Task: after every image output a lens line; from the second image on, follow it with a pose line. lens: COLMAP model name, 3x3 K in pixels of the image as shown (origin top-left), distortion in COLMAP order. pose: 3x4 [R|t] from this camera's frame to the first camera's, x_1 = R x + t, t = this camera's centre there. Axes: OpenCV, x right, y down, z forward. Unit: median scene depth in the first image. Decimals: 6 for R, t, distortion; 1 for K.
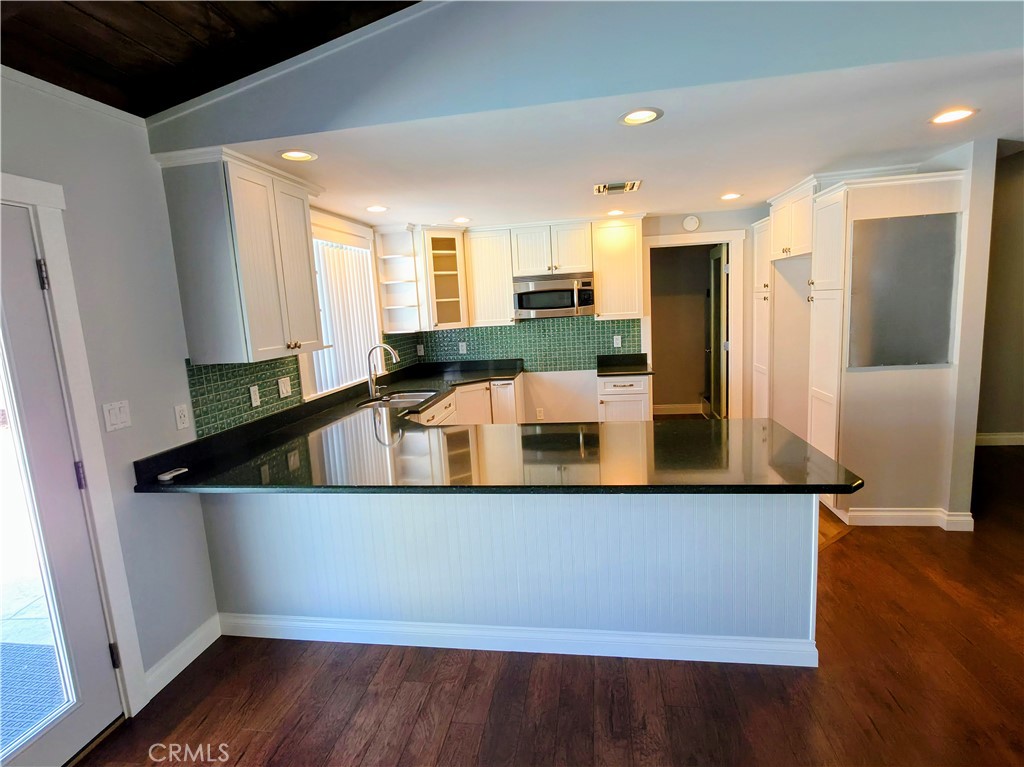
lens RADIAL K [[517.3, 0, 511.6], [0, 517.3, 382.2], [0, 0, 1]] dist [0.002342, -0.000219]
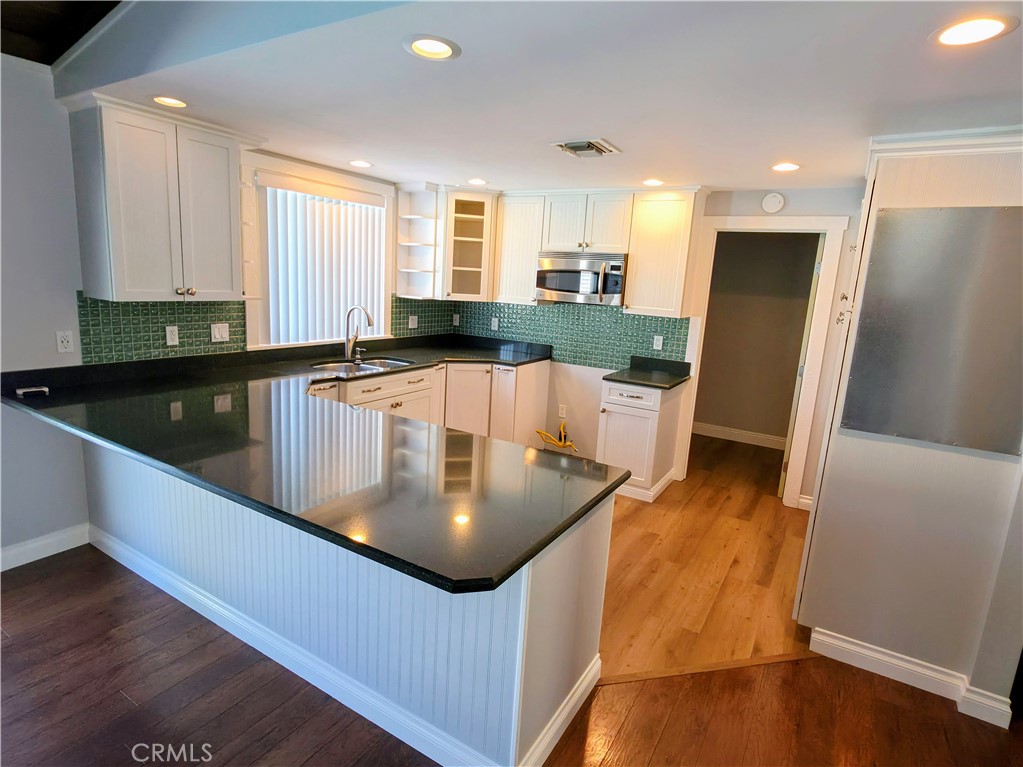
lens RADIAL K [[543.5, 0, 512.7], [0, 543.5, 382.7], [0, 0, 1]] dist [0.000809, 0.001963]
pose [[0.919673, 0.180271, -0.348862, 0.345450], [-0.165111, 0.983571, 0.072984, -0.046837], [0.356287, -0.009520, 0.934328, 0.129940]]
